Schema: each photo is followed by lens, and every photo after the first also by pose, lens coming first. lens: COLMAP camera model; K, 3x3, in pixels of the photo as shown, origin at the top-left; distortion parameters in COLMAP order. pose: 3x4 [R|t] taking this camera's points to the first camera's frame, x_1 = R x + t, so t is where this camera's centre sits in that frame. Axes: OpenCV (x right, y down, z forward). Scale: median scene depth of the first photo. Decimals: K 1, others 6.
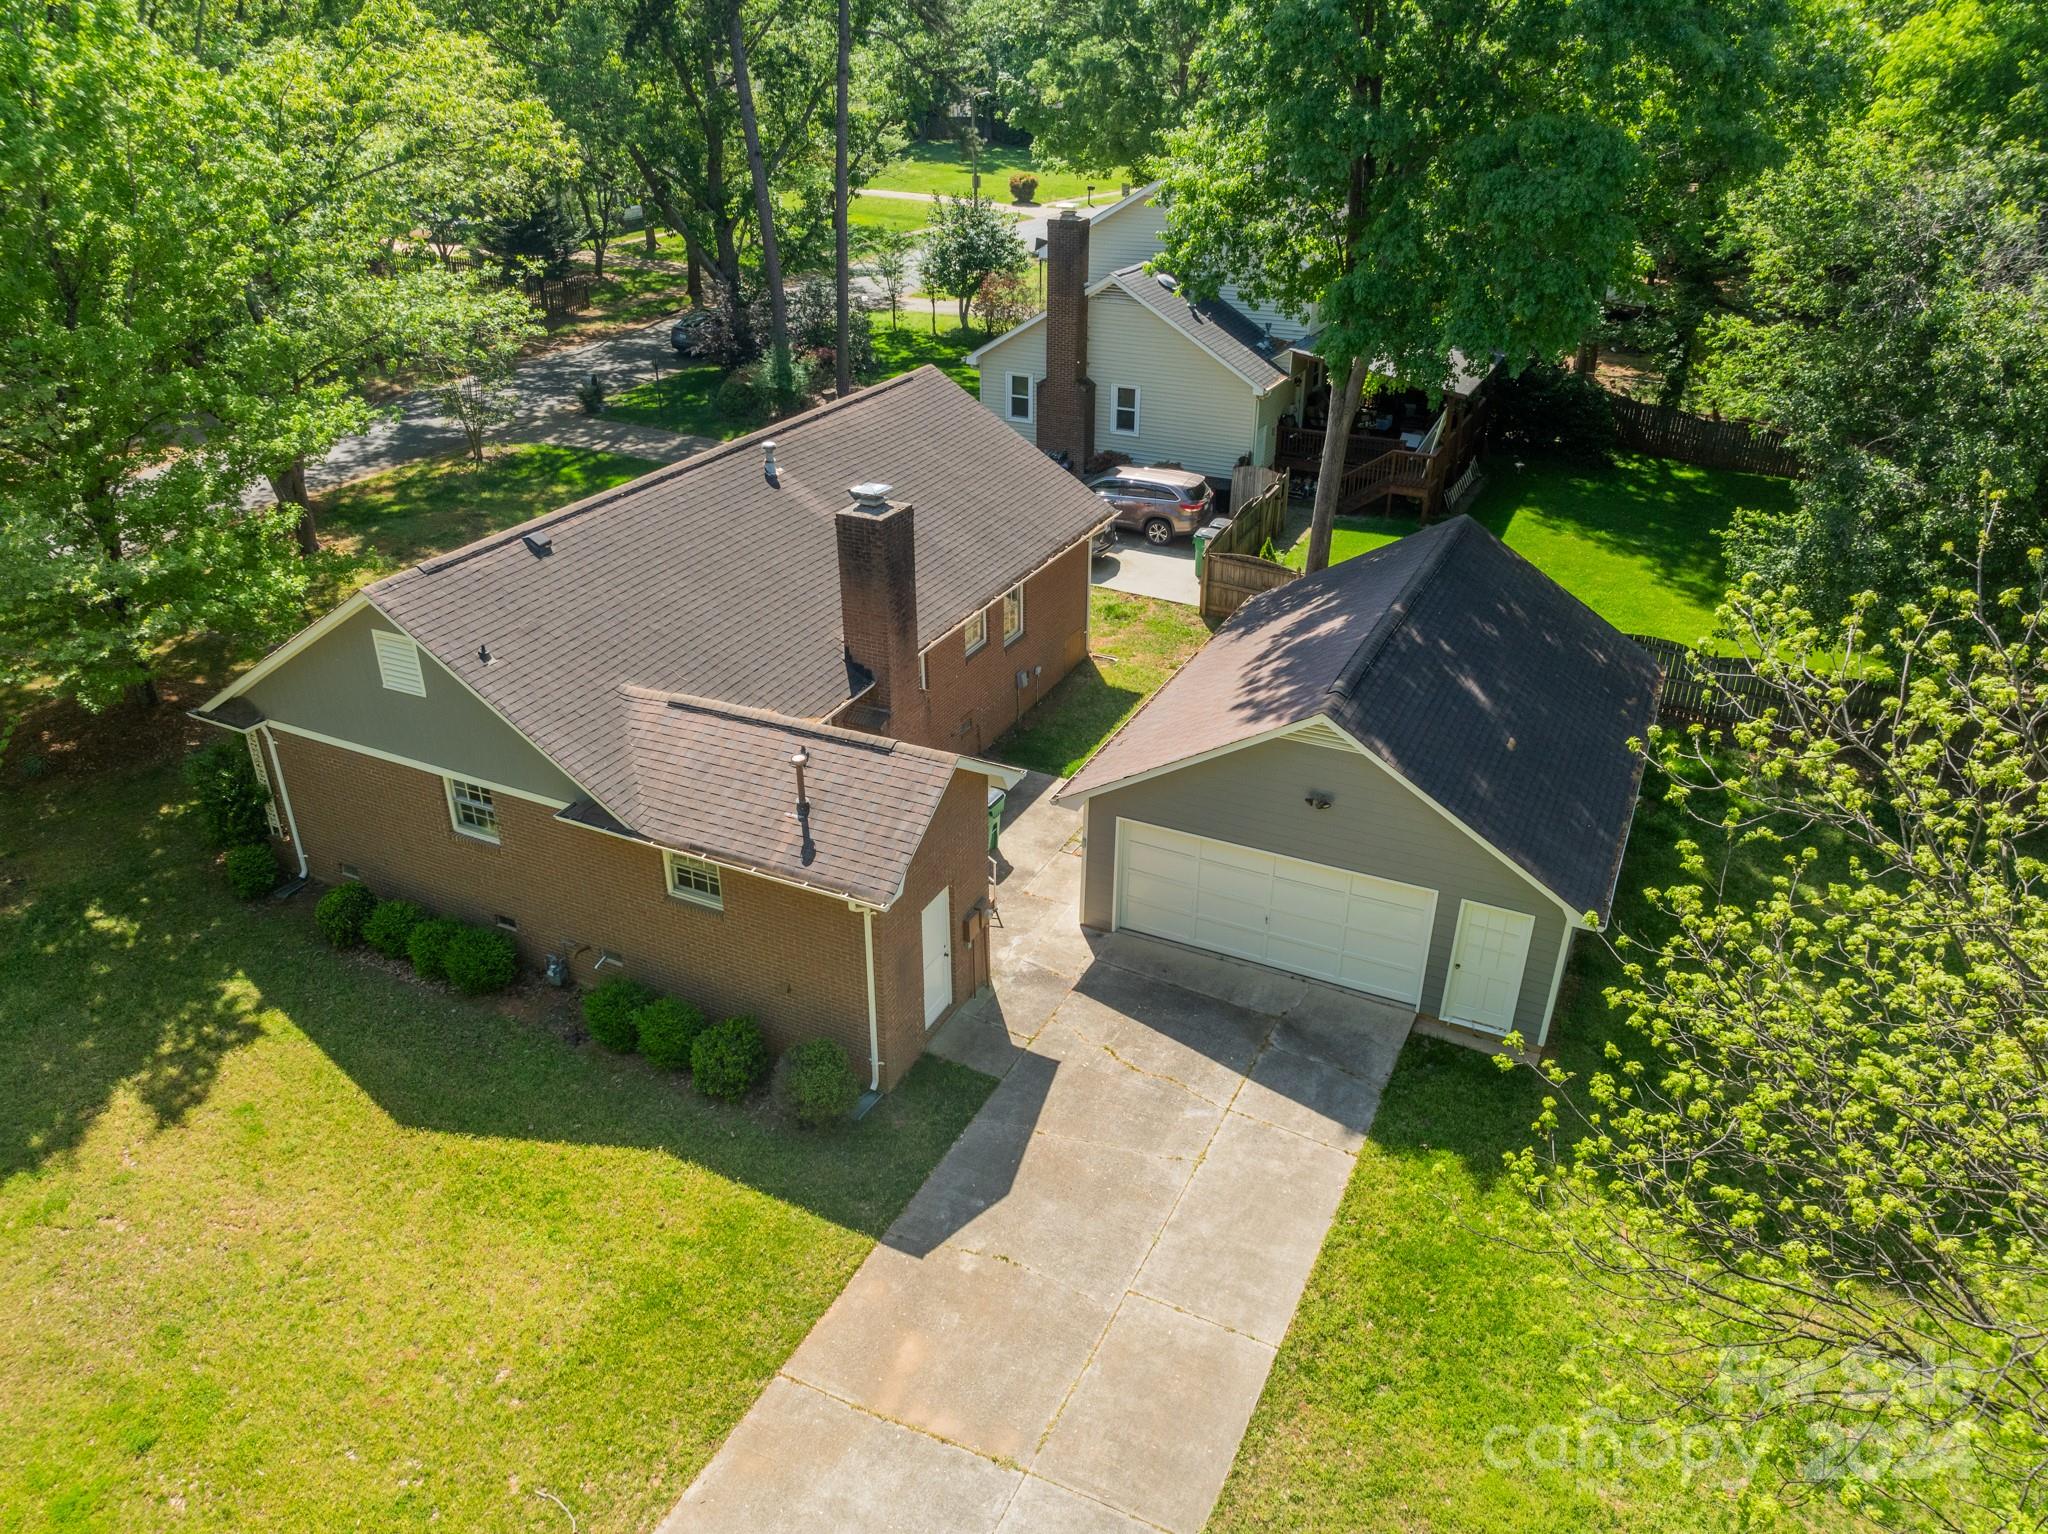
lens RADIAL K [[1453.3, 0, 1024.0], [0, 1453.3, 767.0], [0, 0, 1]] dist [-0.034275, 0.005686]
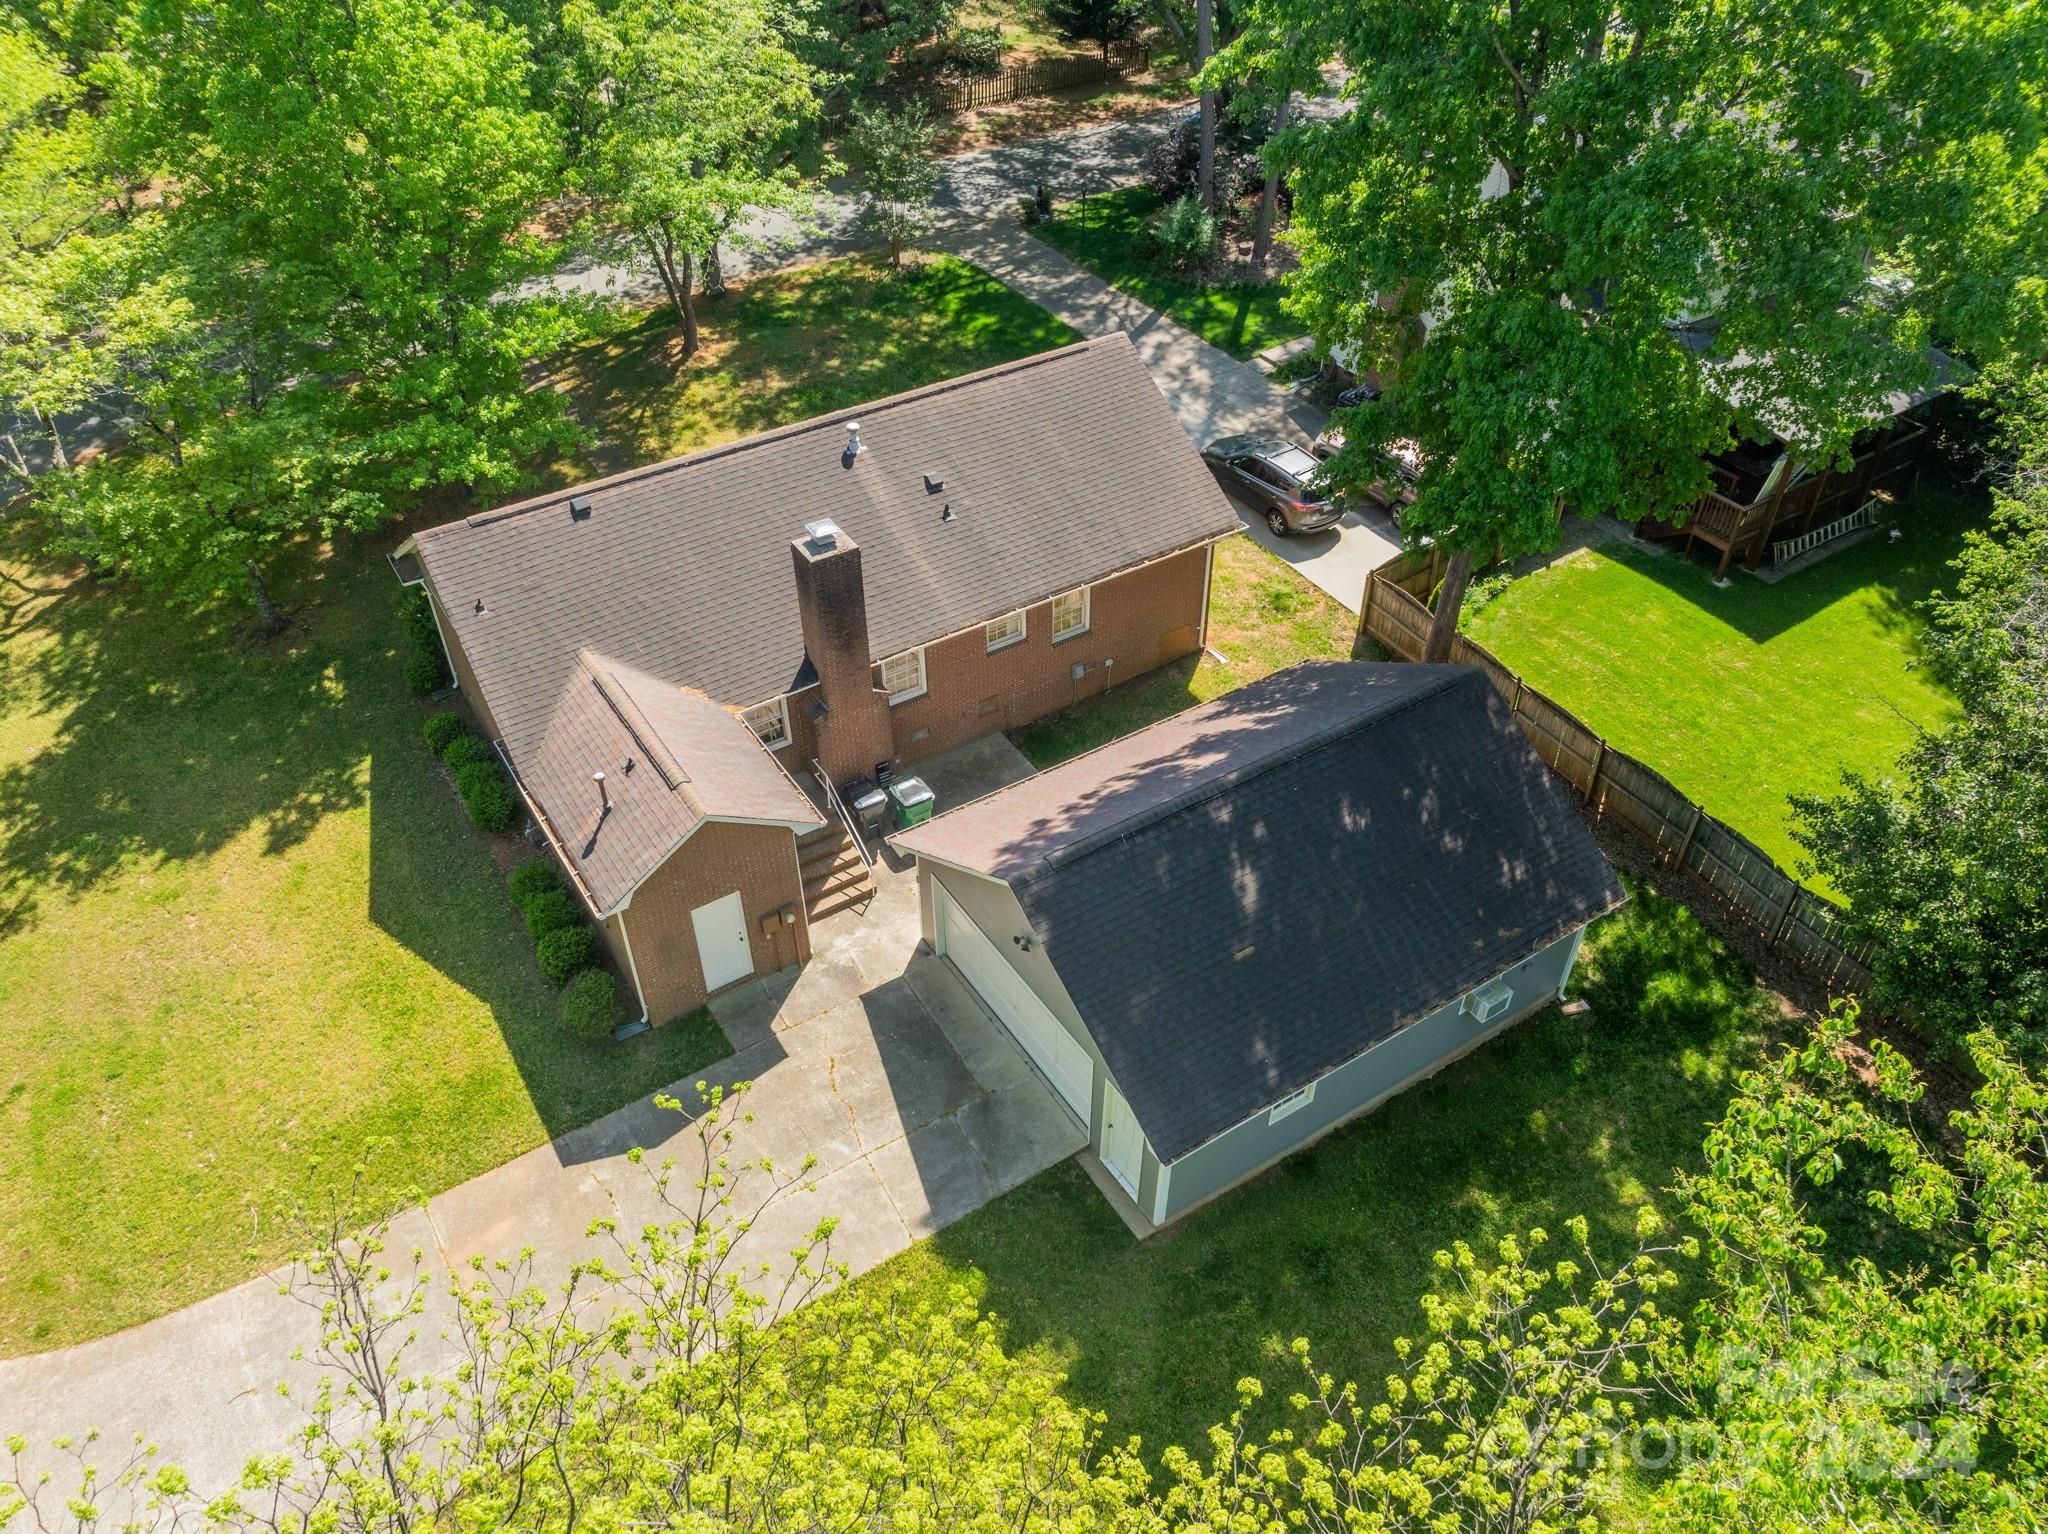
lens RADIAL K [[1453.3, 0, 1024.0], [0, 1453.3, 767.0], [0, 0, 1]] dist [-0.034275, 0.005686]
pose [[0.855868, 0.330956, -0.397438, 0.567085], [-0.233233, 0.932857, 0.274553, -0.383125], [0.461618, -0.142285, 0.875593, 0.057990]]
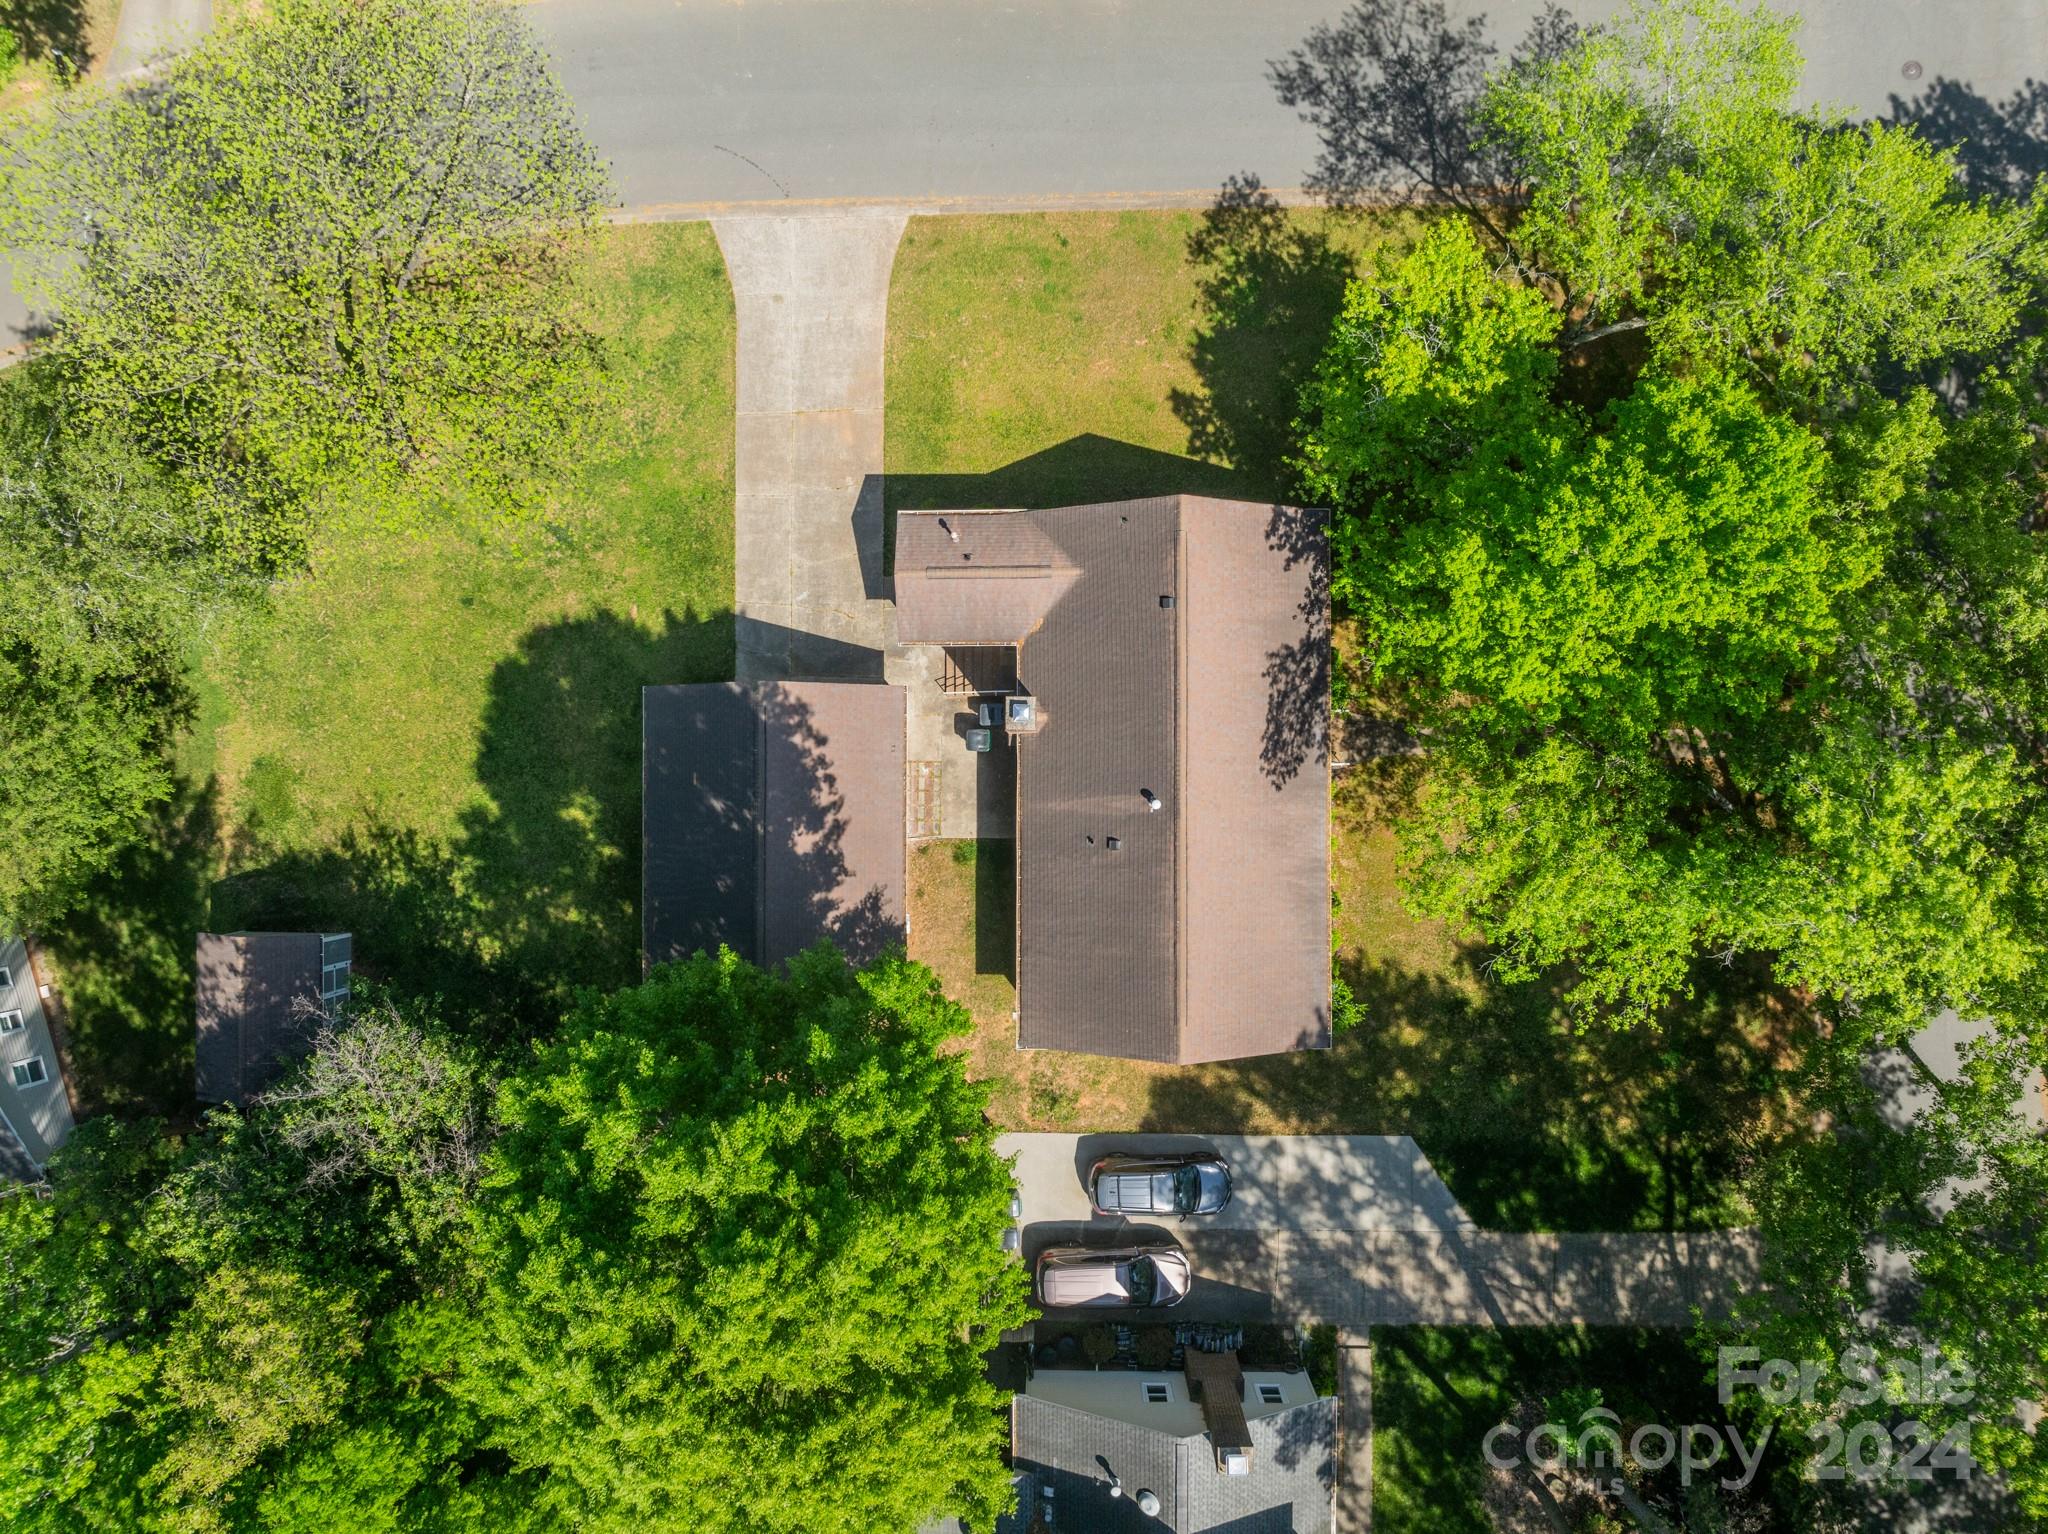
lens RADIAL K [[1453.3, 0, 1024.0], [0, 1453.3, 767.0], [0, 0, 1]] dist [-0.034275, 0.005686]
pose [[-0.897745, 0.439615, 0.028158, -0.138695], [-0.177637, -0.419766, 0.890080, -1.880214], [0.403112, 0.794063, 0.454934, 0.257454]]
